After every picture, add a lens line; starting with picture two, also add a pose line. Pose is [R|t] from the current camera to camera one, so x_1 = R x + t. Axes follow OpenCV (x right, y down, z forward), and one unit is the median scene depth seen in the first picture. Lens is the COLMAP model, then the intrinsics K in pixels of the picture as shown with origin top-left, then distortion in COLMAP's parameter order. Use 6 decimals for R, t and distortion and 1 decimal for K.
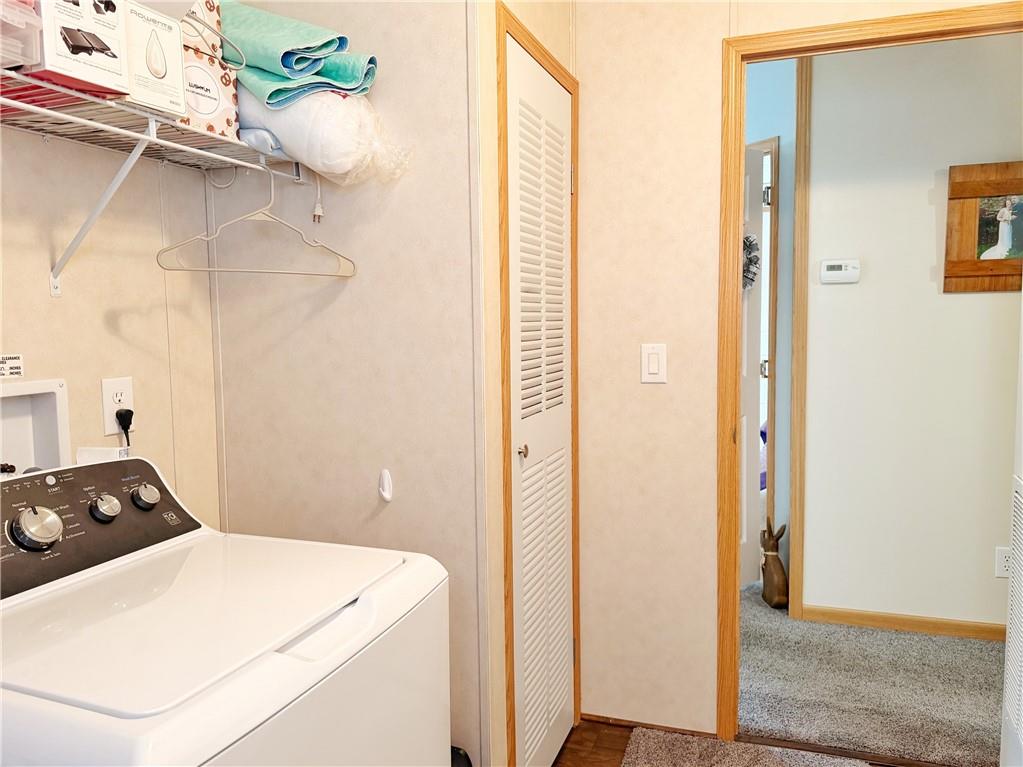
lens RADIAL K [[718.9, 0, 512.6], [0, 718.9, 387.5], [0, 0, 1]] dist [0.075568, -0.106657]
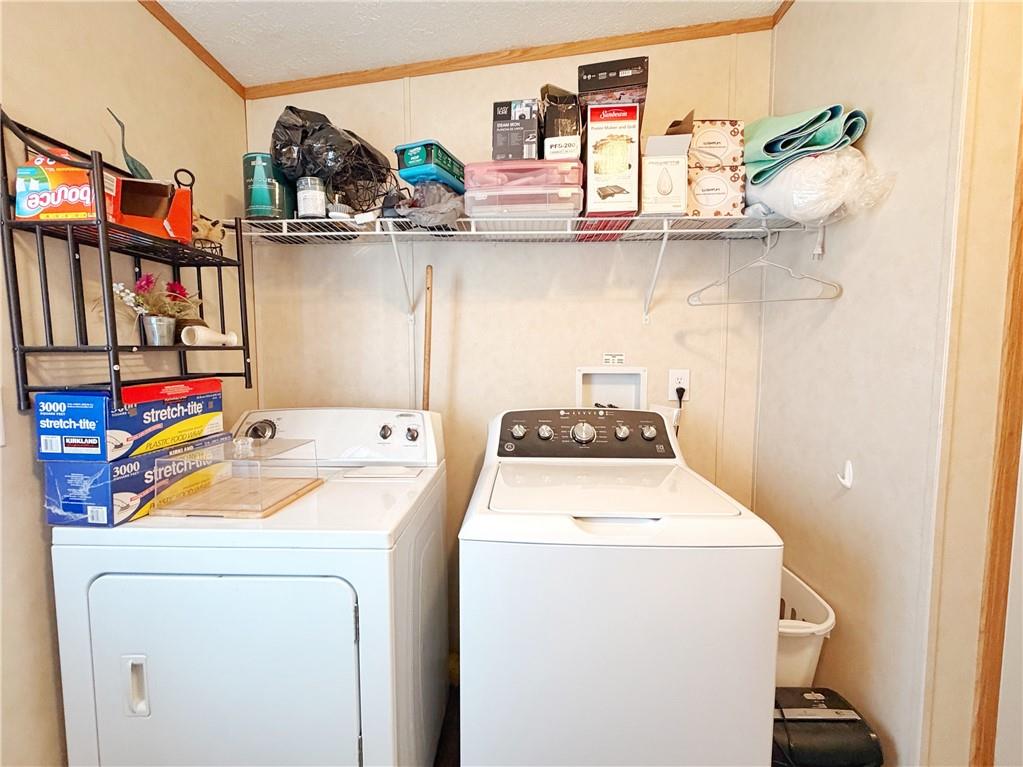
lens RADIAL K [[428.9, 0, 522.2], [0, 428.9, 386.3], [0, 0, 1]] dist [-0.008758, 0.000024]
pose [[0.334404, 0.088440, -0.938271, 0.330491], [-0.093336, 0.993800, 0.060409, 0.000276], [0.937797, 0.067374, 0.340585, 0.296948]]
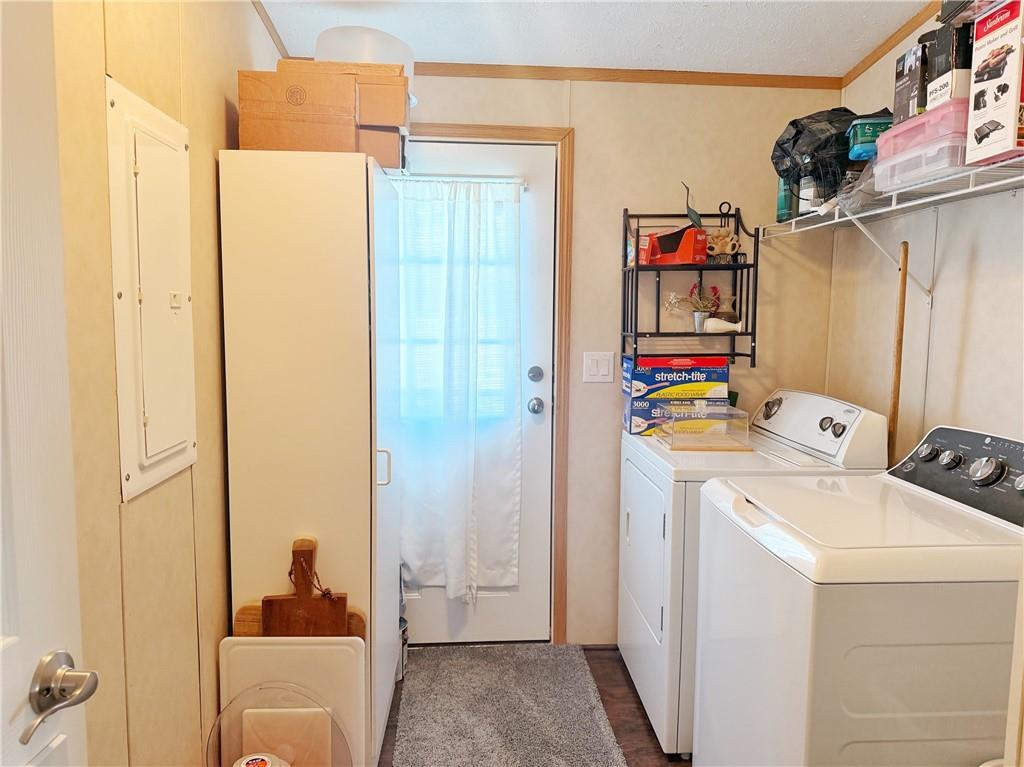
lens RADIAL K [[719.6, 0, 513.1], [0, 719.6, 387.5], [0, 0, 1]] dist [0.075568, -0.106657]
pose [[-0.911235, 0.050672, -0.408758, 0.591132], [-0.033531, 0.979984, 0.196233, -0.168079], [0.410519, 0.192520, -0.891297, 1.397455]]
